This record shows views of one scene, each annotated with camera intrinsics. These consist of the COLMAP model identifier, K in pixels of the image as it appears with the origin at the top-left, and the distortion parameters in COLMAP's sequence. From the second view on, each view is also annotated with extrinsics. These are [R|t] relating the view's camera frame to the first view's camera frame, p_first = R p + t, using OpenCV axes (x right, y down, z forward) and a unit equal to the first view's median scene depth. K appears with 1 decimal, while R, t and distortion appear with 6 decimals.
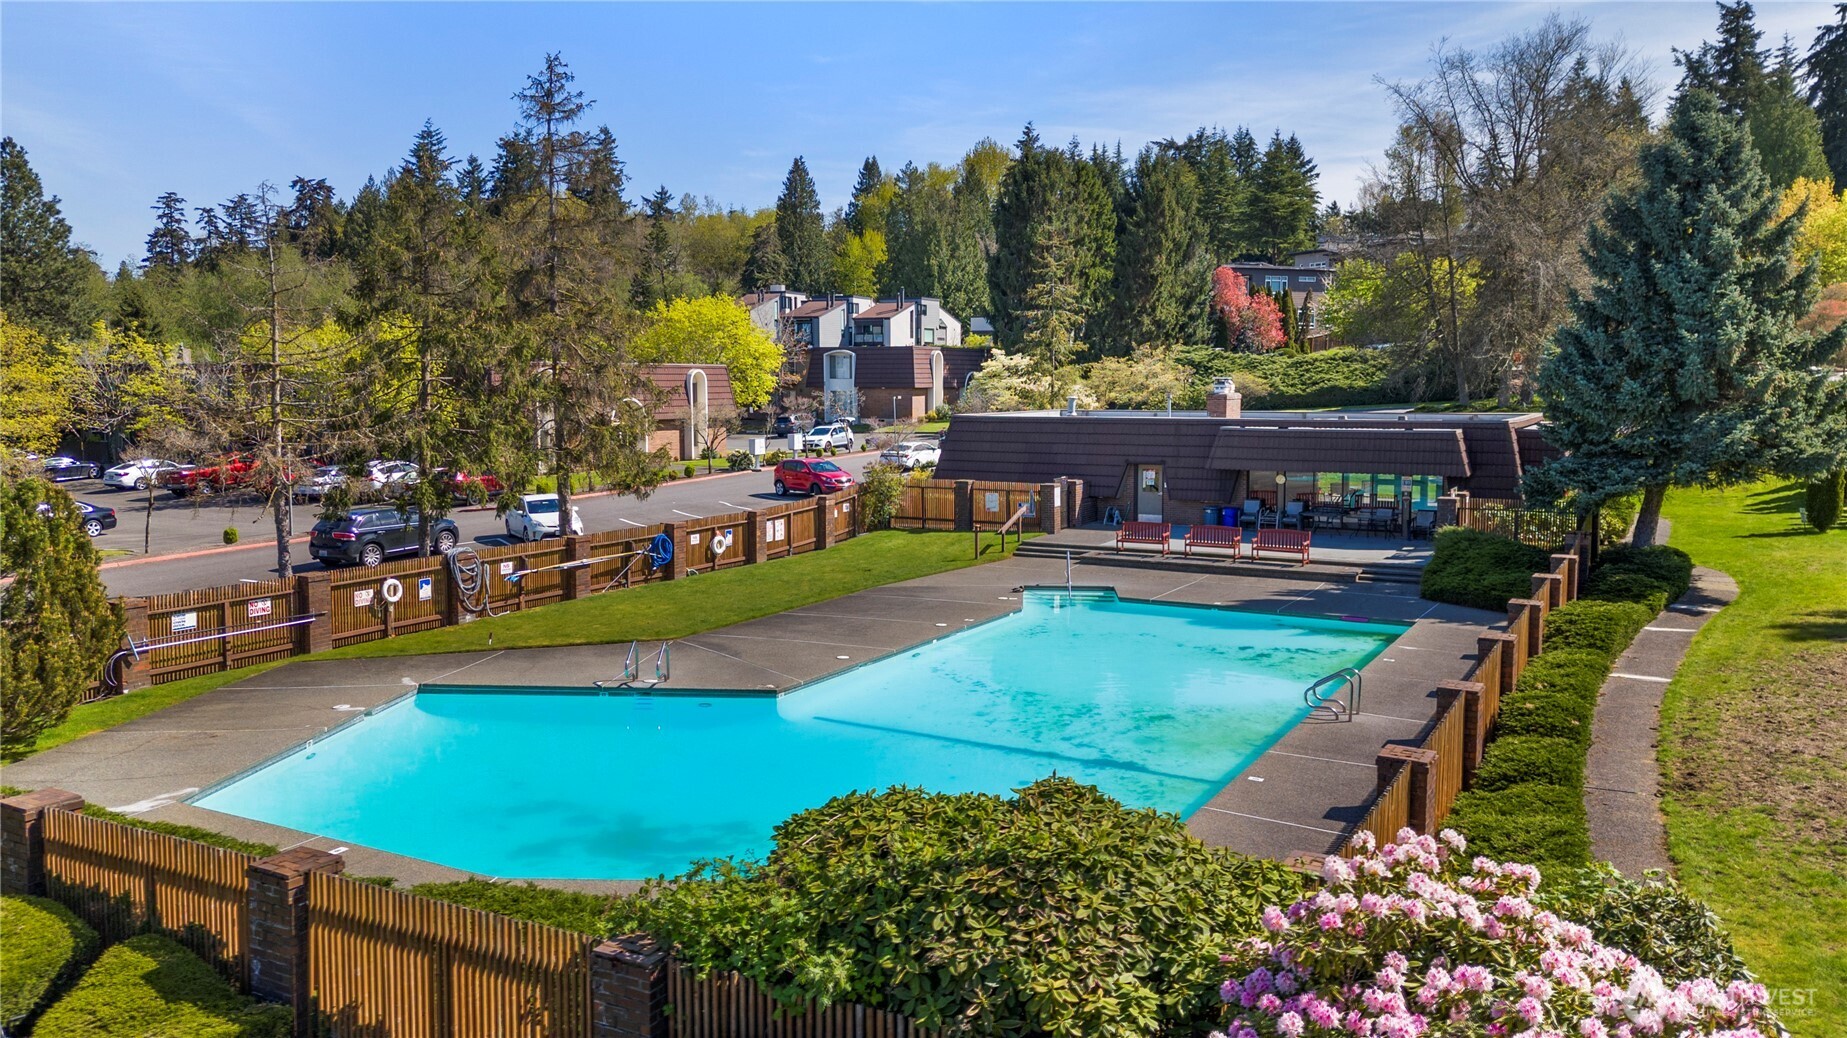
lens RADIAL K [[1326.7, 0, 921.9], [0, 1326.7, 511.8], [0, 0, 1]] dist [-0.004156, -0.023138]
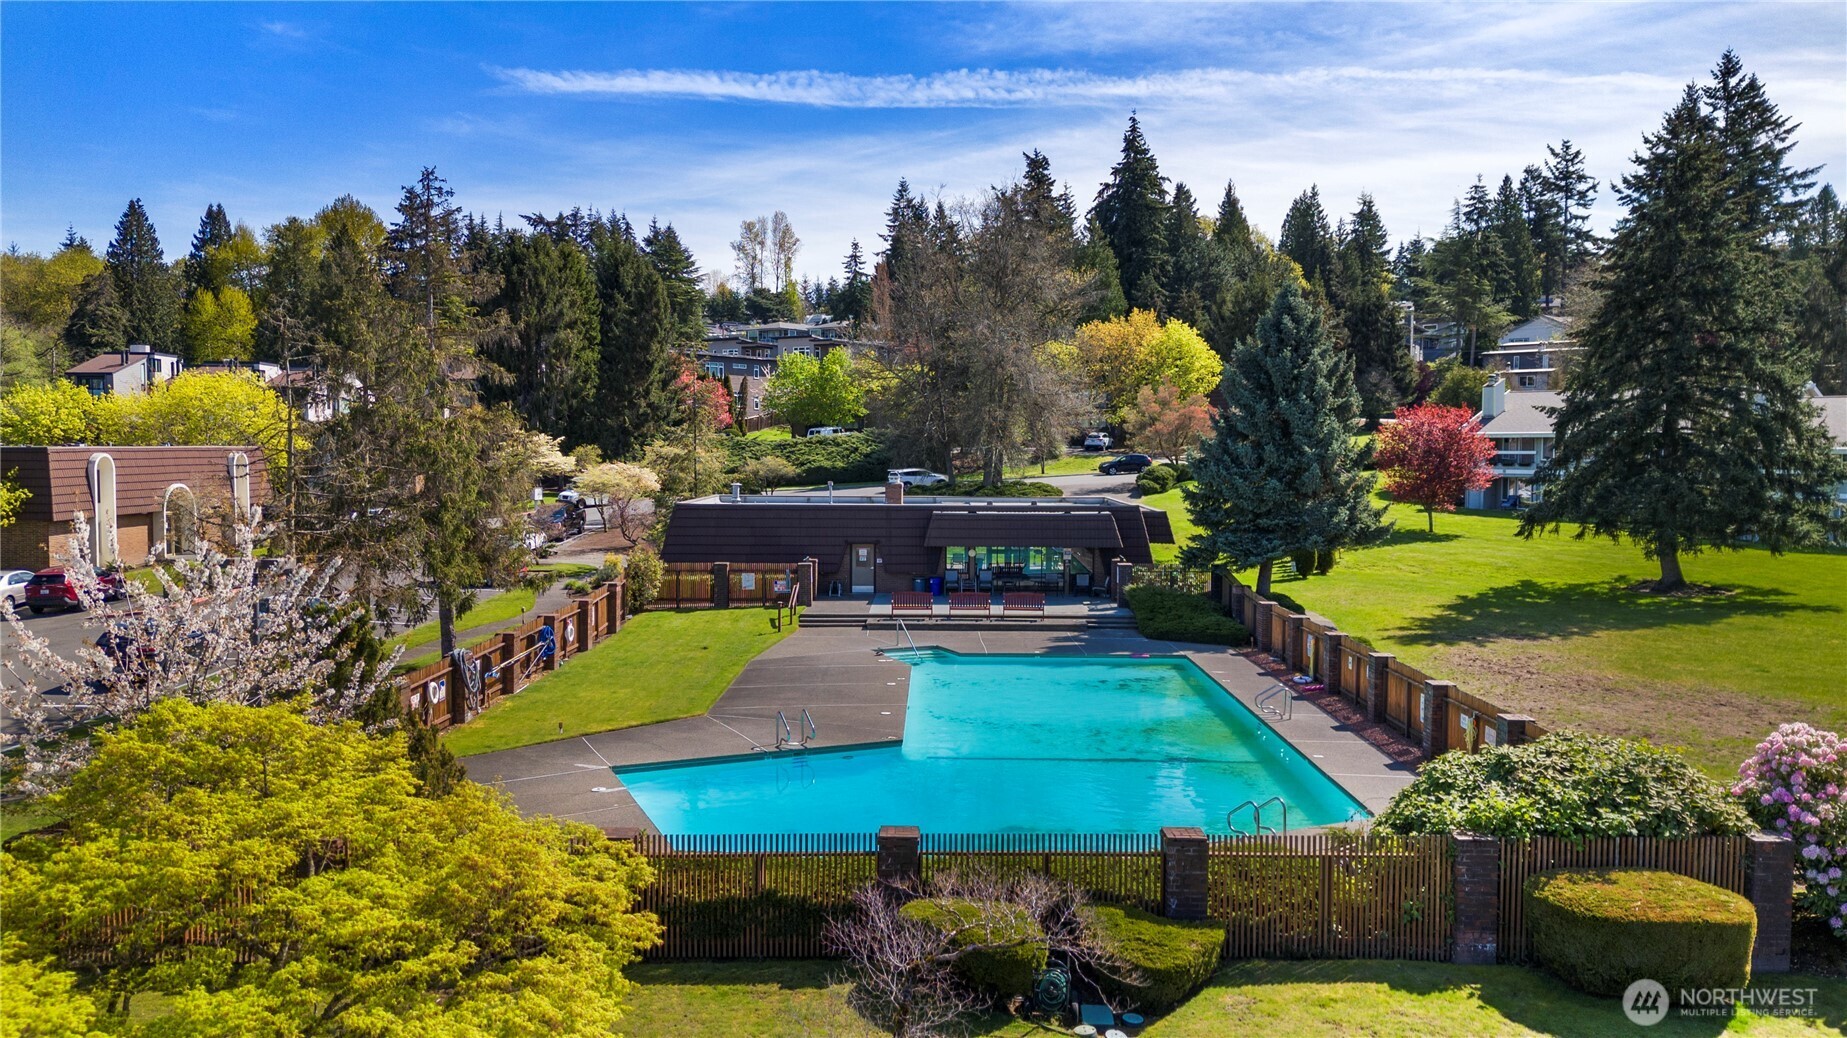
lens RADIAL K [[1326.7, 0, 925.6], [0, 1326.7, 524.0], [0, 0, 1]] dist [-0.004156, -0.023138]
pose [[0.862355, -0.020847, 0.505875, -0.169892], [0.041542, 0.998696, -0.029661, -0.007102], [-0.504597, 0.046593, 0.862097, -0.022187]]
